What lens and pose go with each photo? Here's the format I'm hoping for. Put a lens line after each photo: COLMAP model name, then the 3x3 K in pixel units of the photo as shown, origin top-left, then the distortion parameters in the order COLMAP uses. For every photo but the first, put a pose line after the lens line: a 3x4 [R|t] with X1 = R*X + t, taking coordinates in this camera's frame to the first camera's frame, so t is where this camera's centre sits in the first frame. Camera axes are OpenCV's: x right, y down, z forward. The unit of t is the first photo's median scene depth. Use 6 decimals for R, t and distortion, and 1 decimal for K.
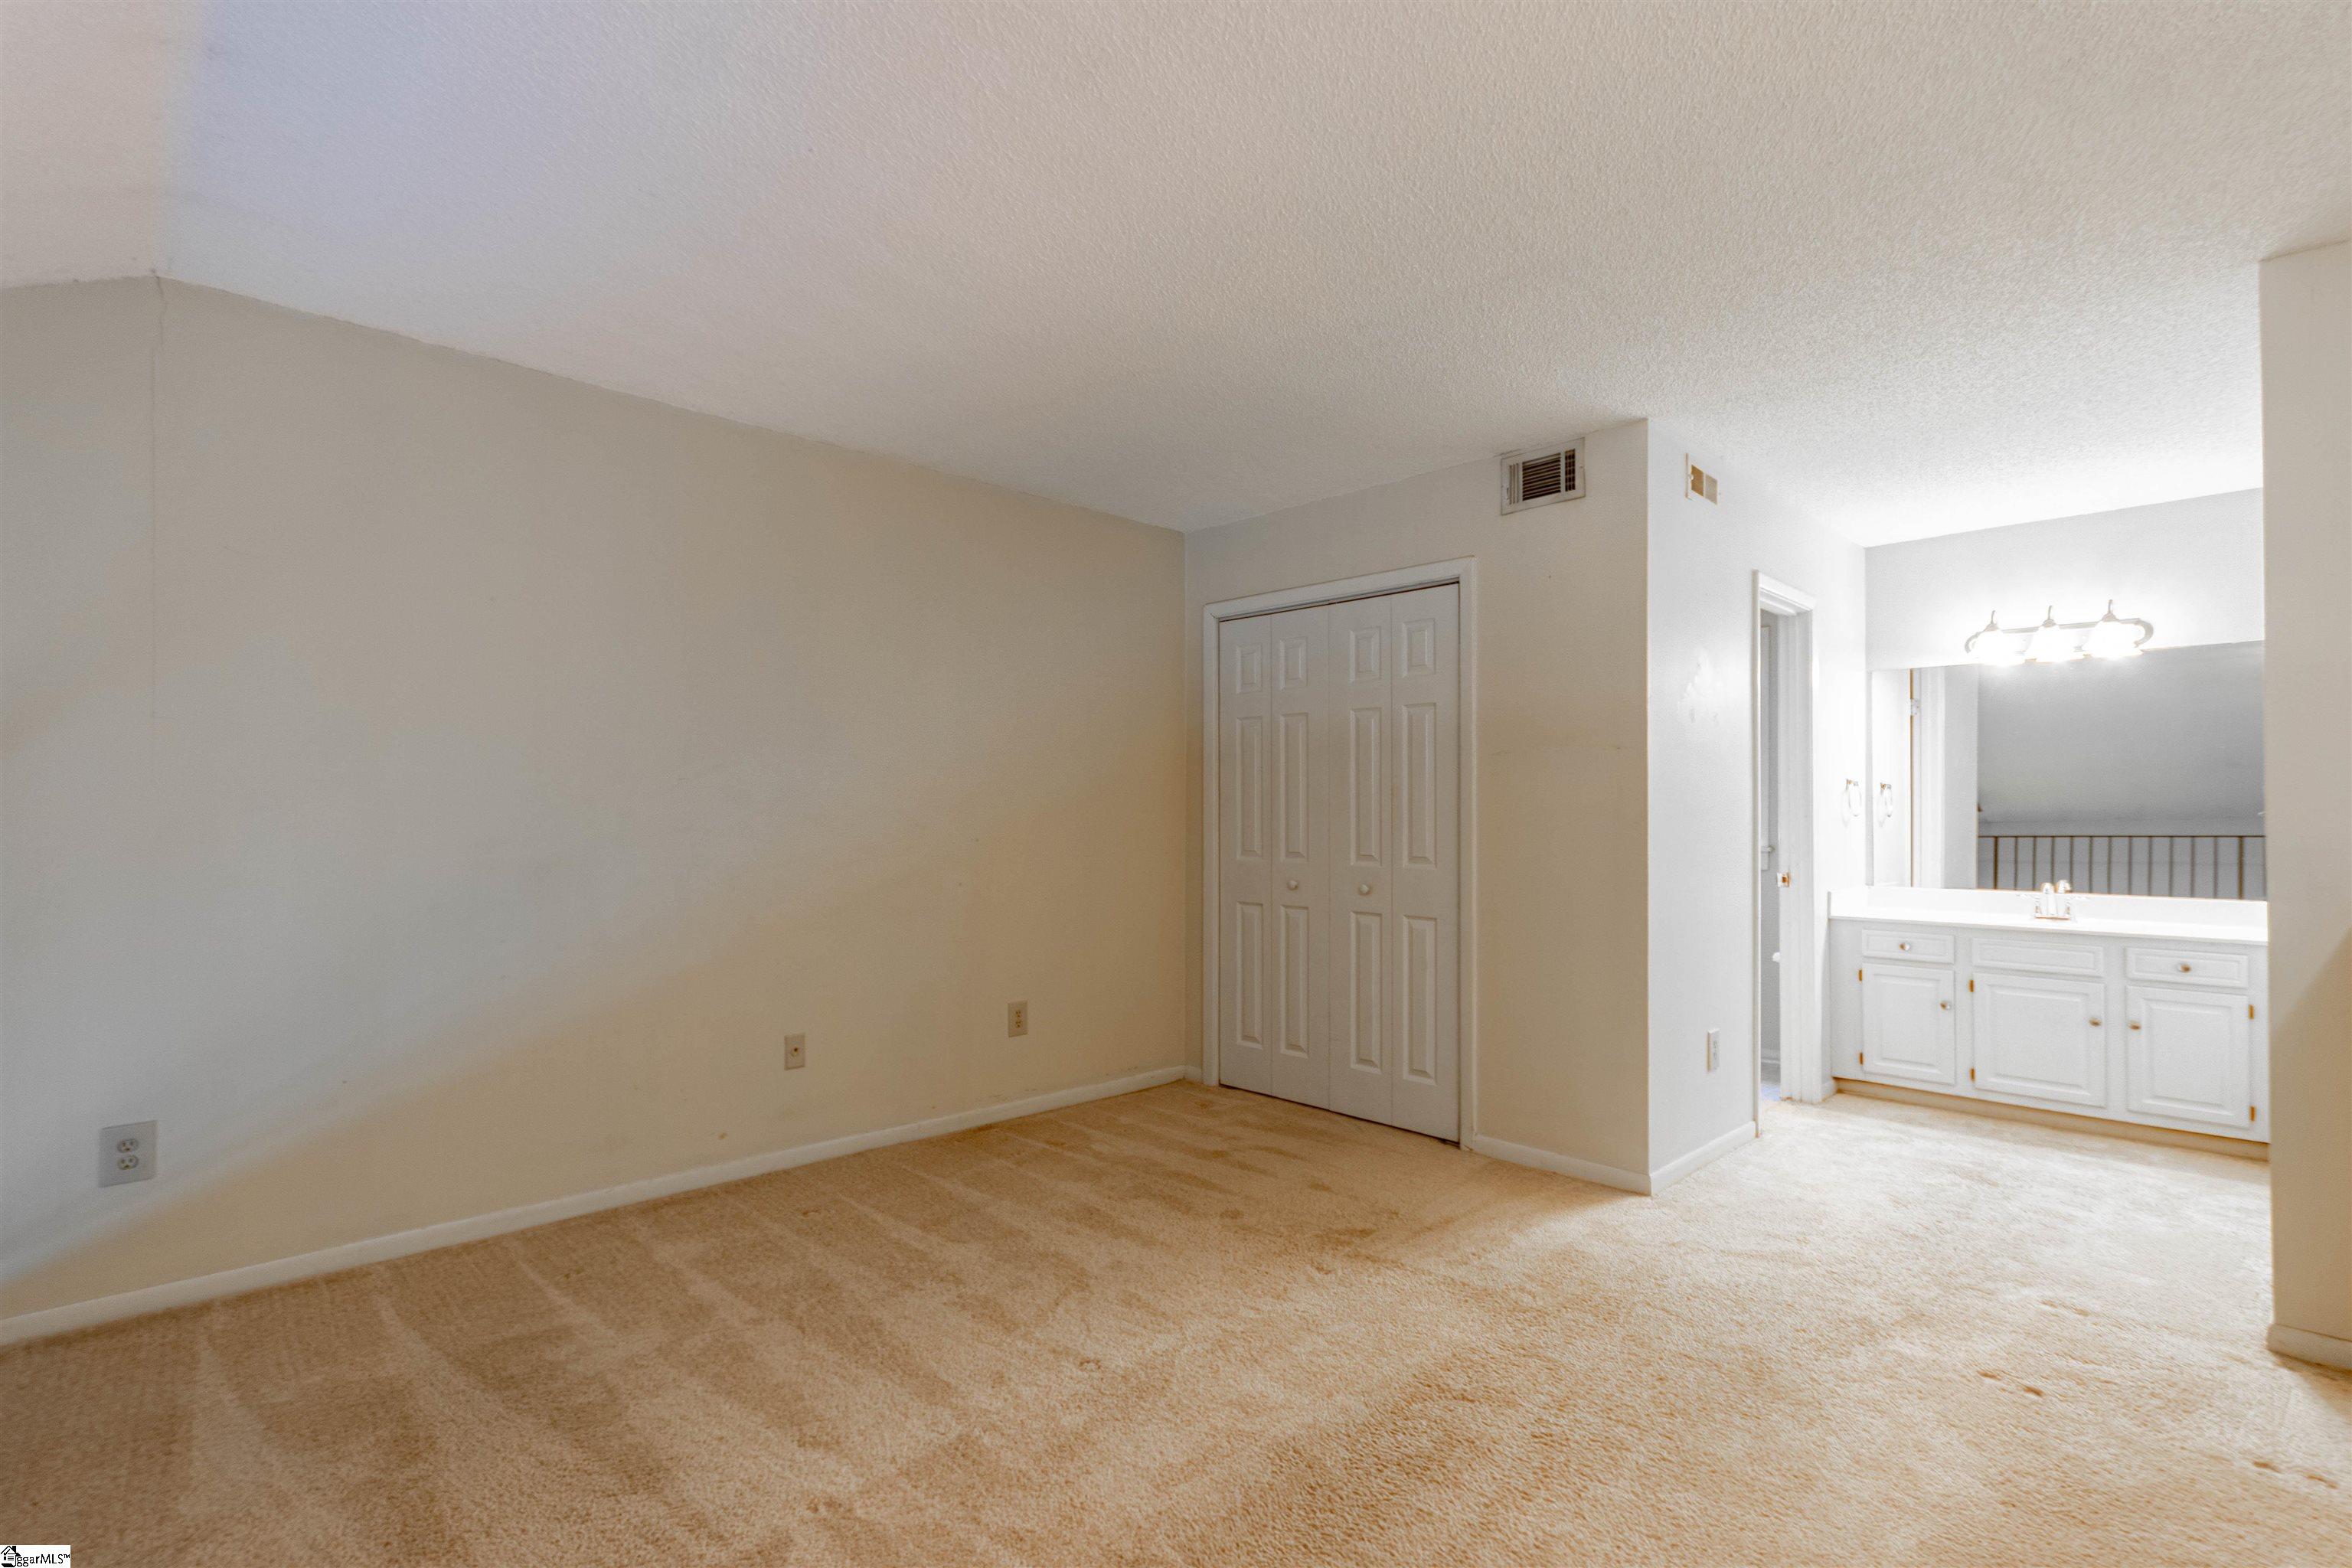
lens RADIAL K [[1078.4, 0, 1169.5], [0, 1078.4, 797.5], [0, 0, 1]] dist [-0.003758, 0.001087]
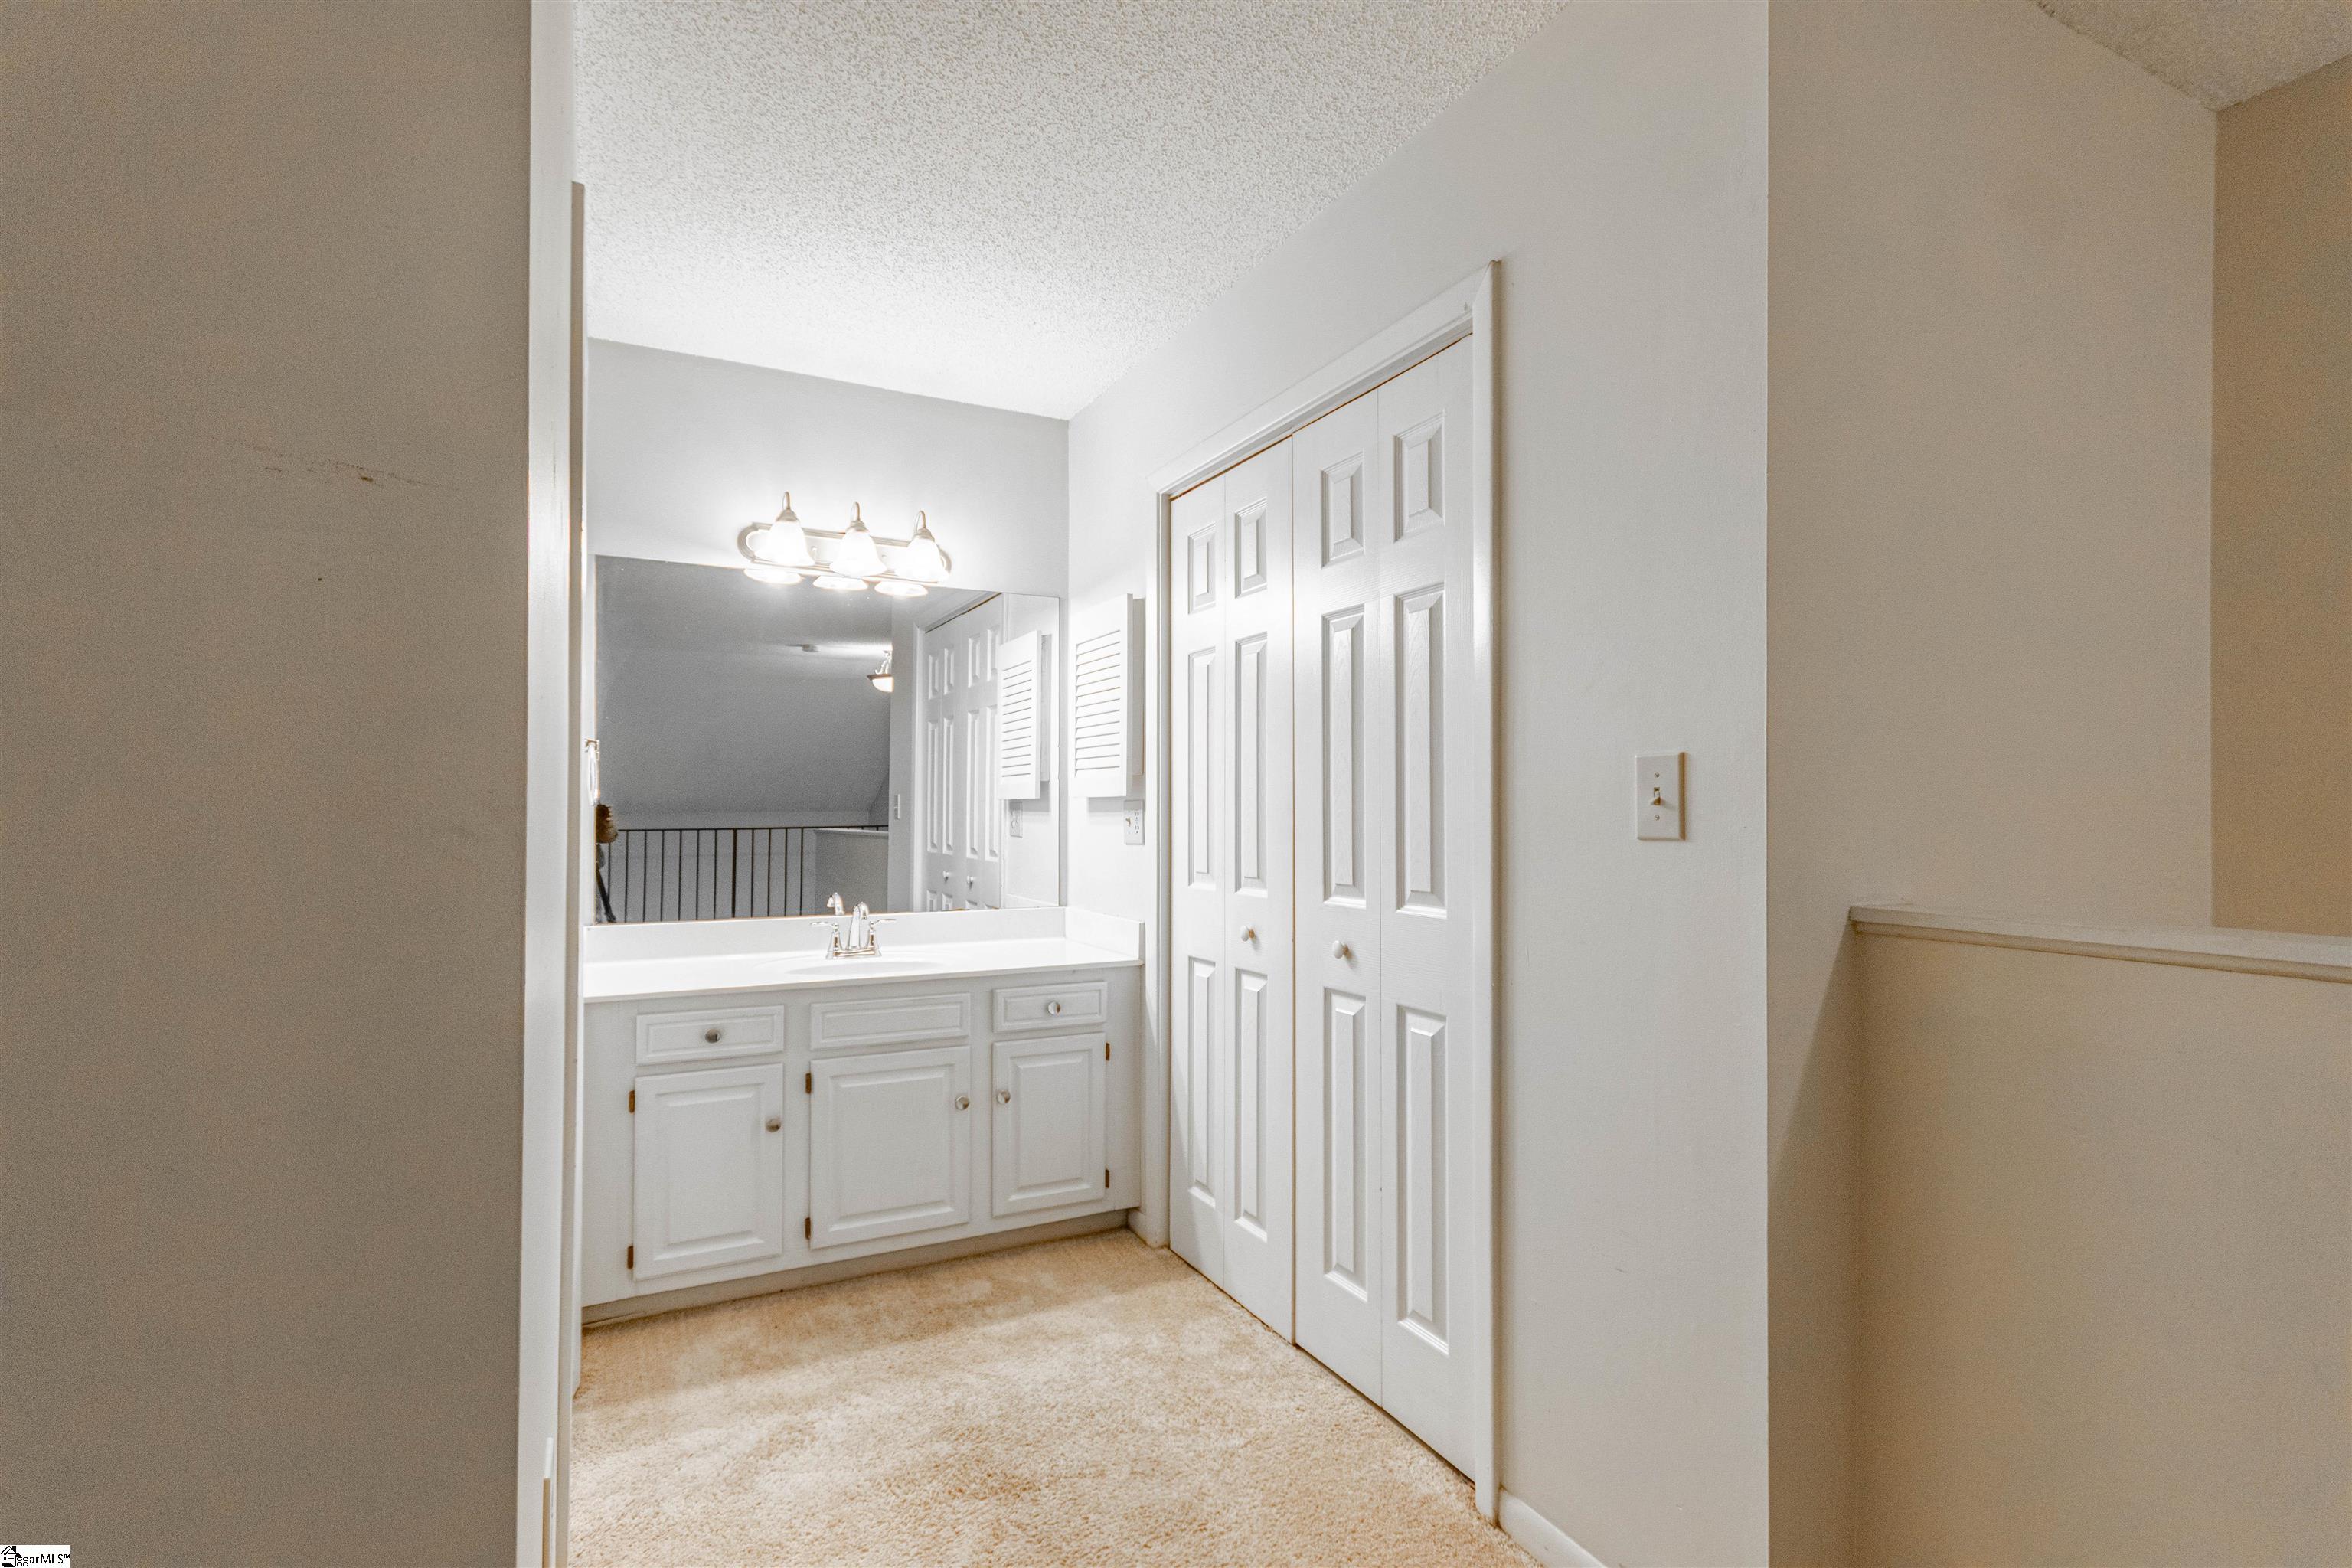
lens RADIAL K [[1078.4, 0, 1168.1], [0, 1078.4, 797.5], [0, 0, 1]] dist [-0.003758, 0.001087]
pose [[0.269254, 0.011502, 0.963001, 0.229528], [-0.023255, 0.999715, -0.005439, 0.012789], [-0.962788, -0.020930, 0.269445, 0.702568]]
